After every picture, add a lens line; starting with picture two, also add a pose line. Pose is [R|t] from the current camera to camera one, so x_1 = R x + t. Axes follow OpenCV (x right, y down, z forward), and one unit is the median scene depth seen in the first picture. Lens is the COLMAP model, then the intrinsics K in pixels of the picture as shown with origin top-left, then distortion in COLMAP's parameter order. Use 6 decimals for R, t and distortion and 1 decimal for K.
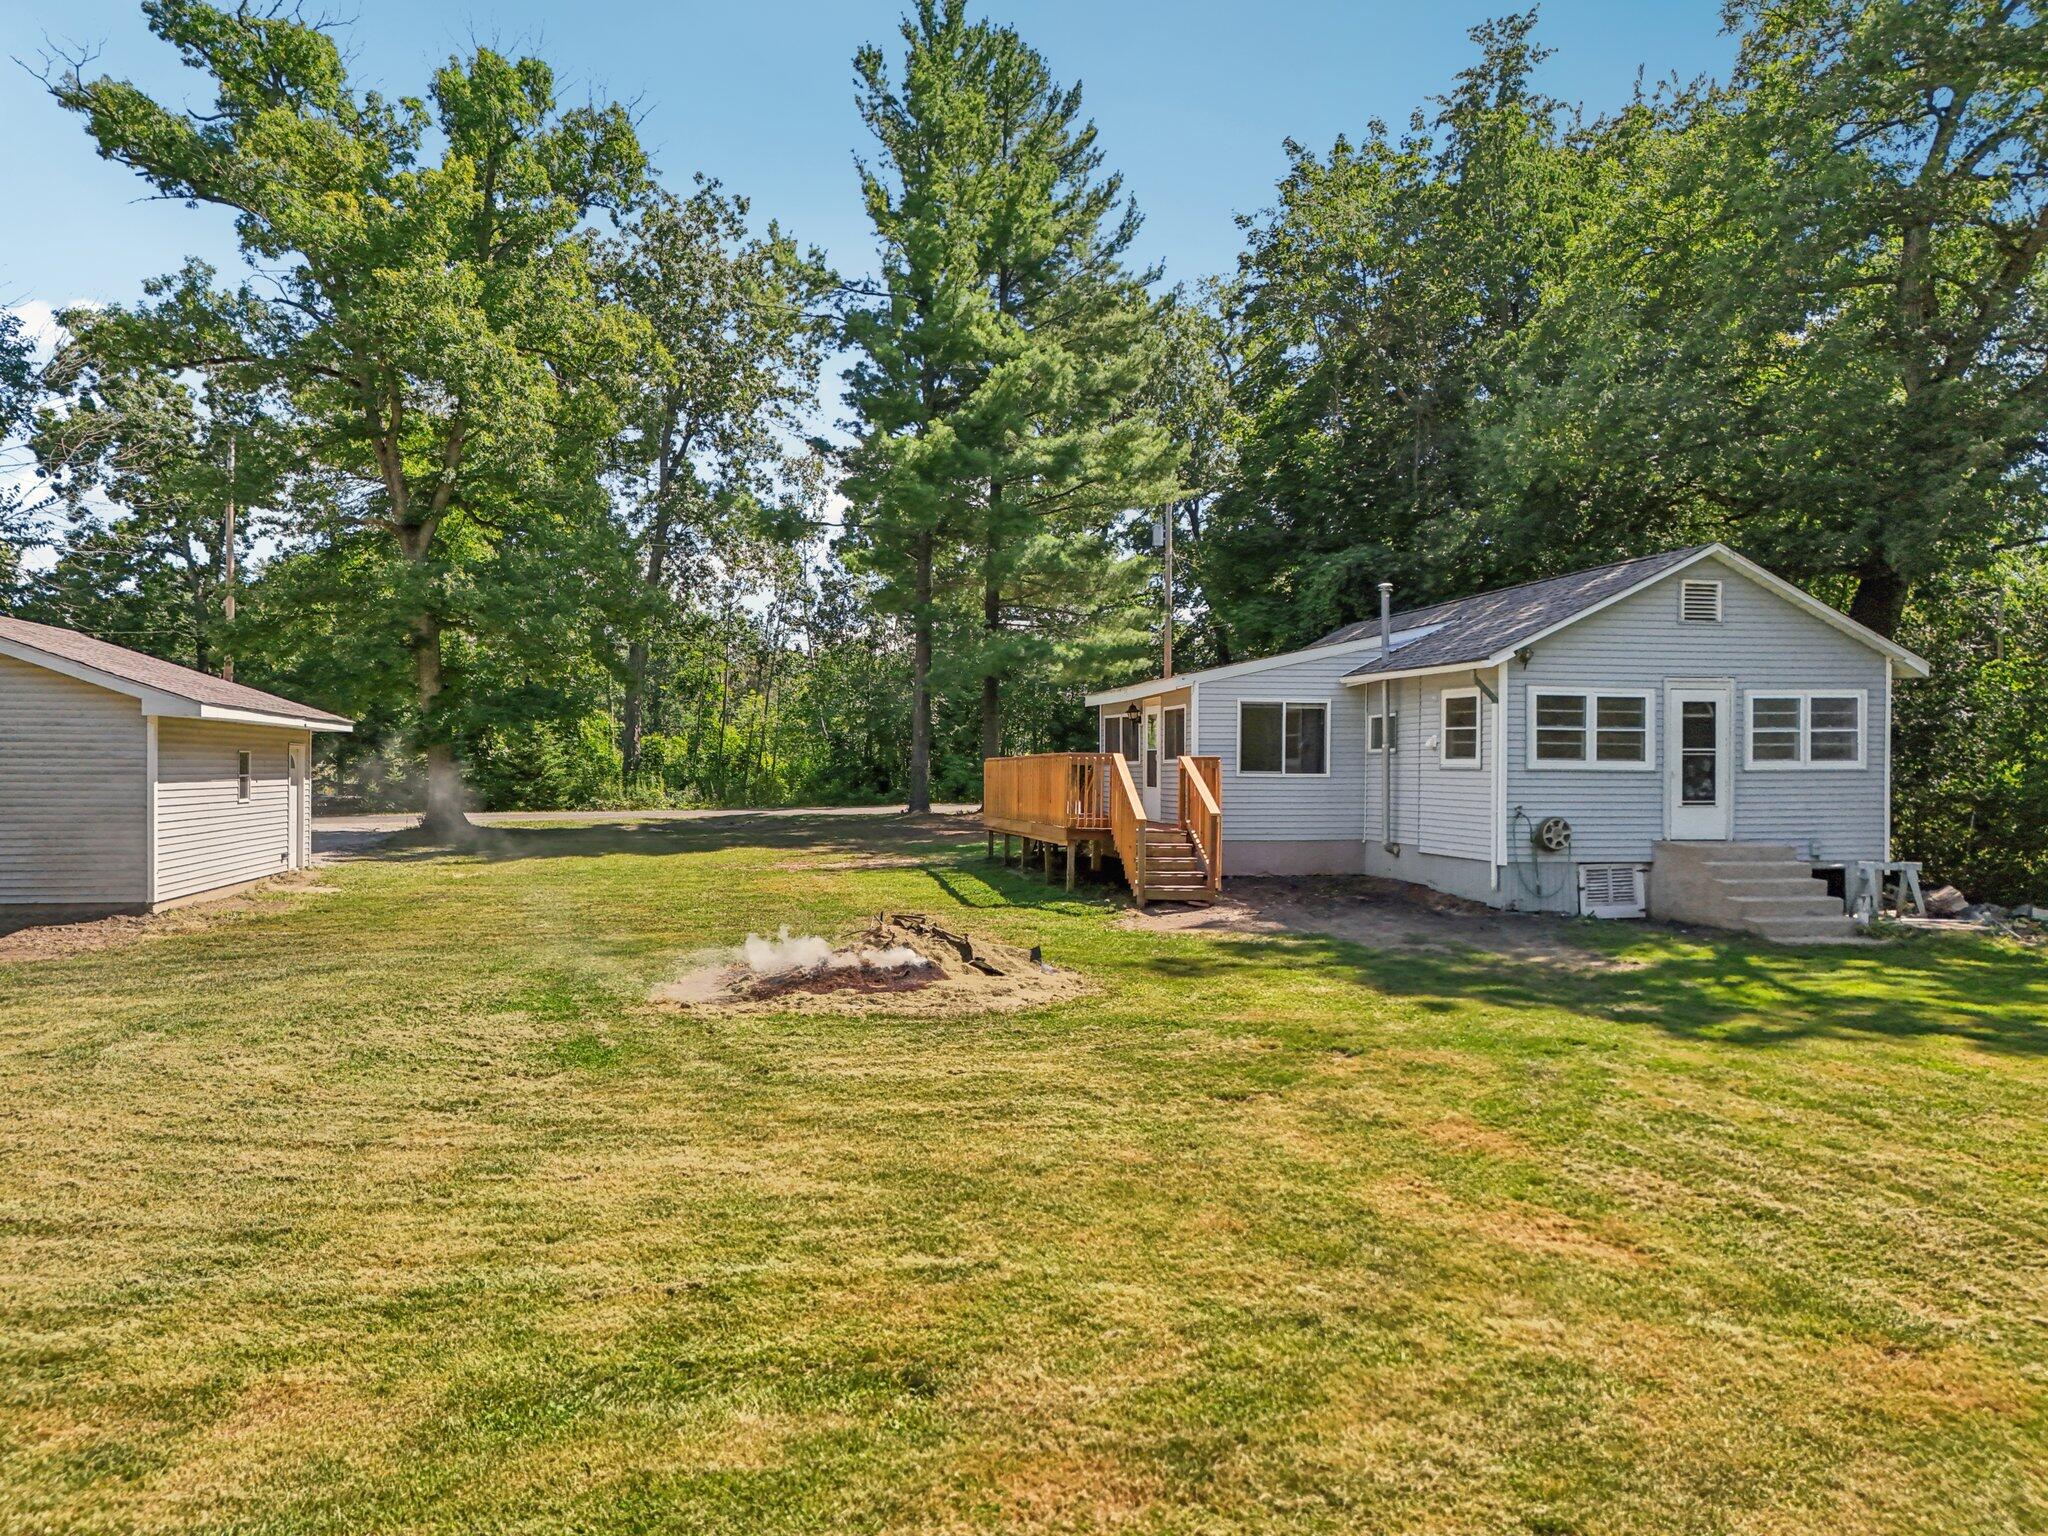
lens RADIAL K [[1500.9, 0, 1016.1], [0, 1500.9, 766.7], [0, 0, 1]] dist [0.102725, -0.124623]
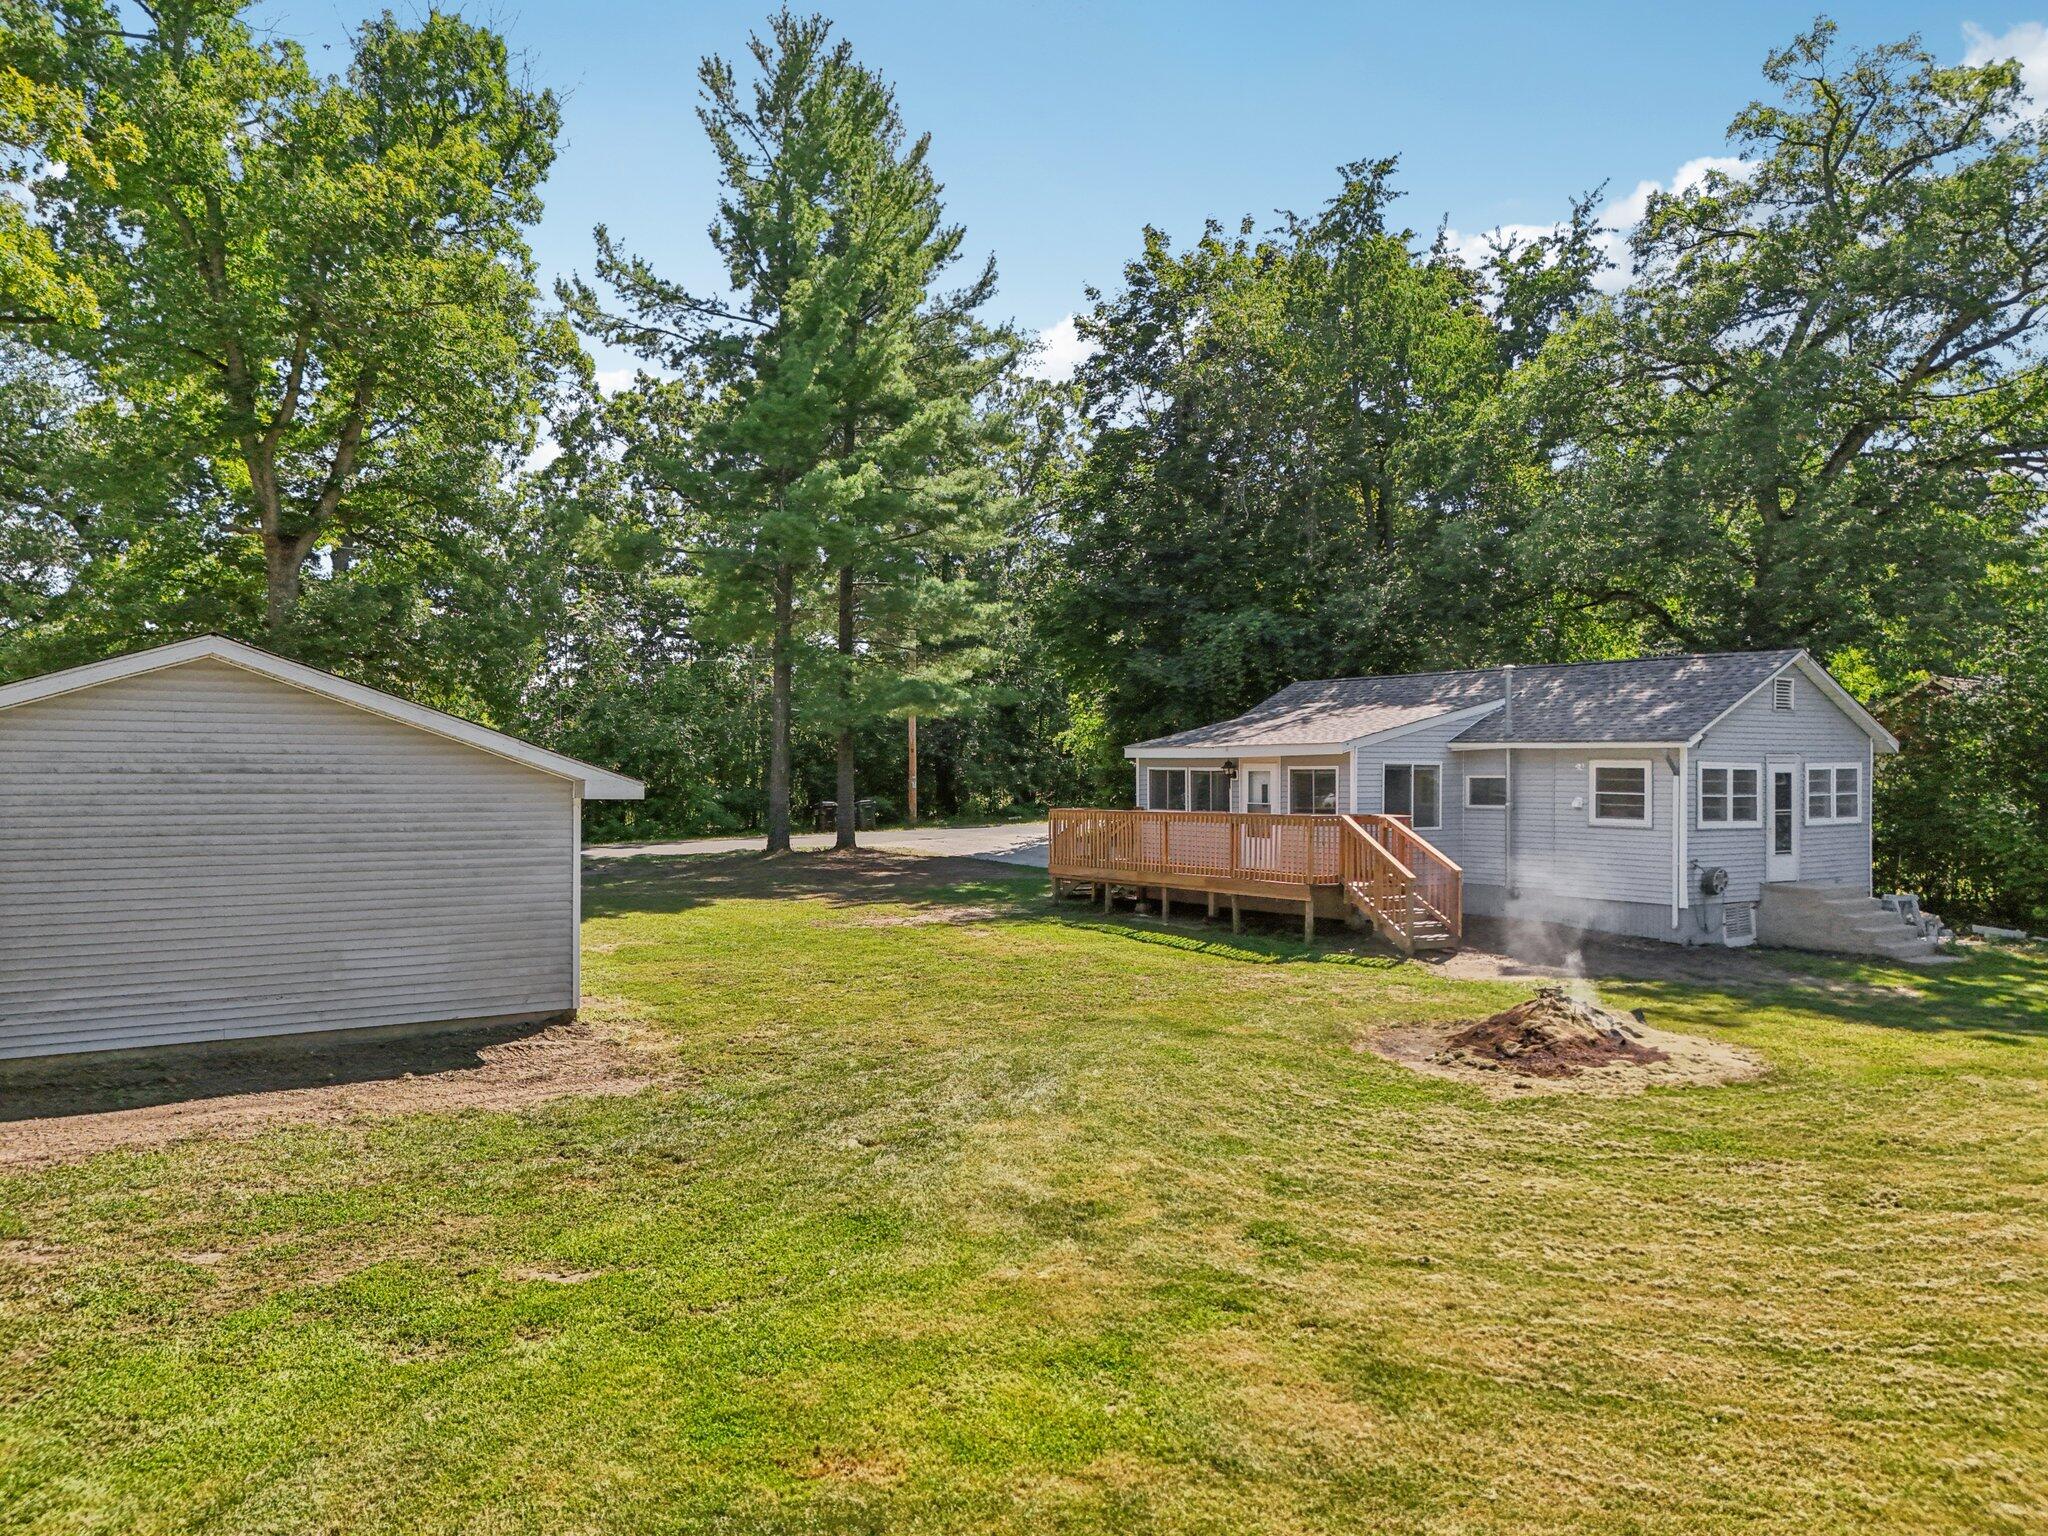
lens RADIAL K [[1500.9, 0, 1016.1], [0, 1500.9, 766.7], [0, 0, 1]] dist [0.102725, -0.124623]
pose [[0.919208, -0.001755, 0.393769, -0.610593], [0.002664, 0.999995, -0.001762, -0.044908], [-0.393764, 0.002669, 0.919208, 0.077975]]
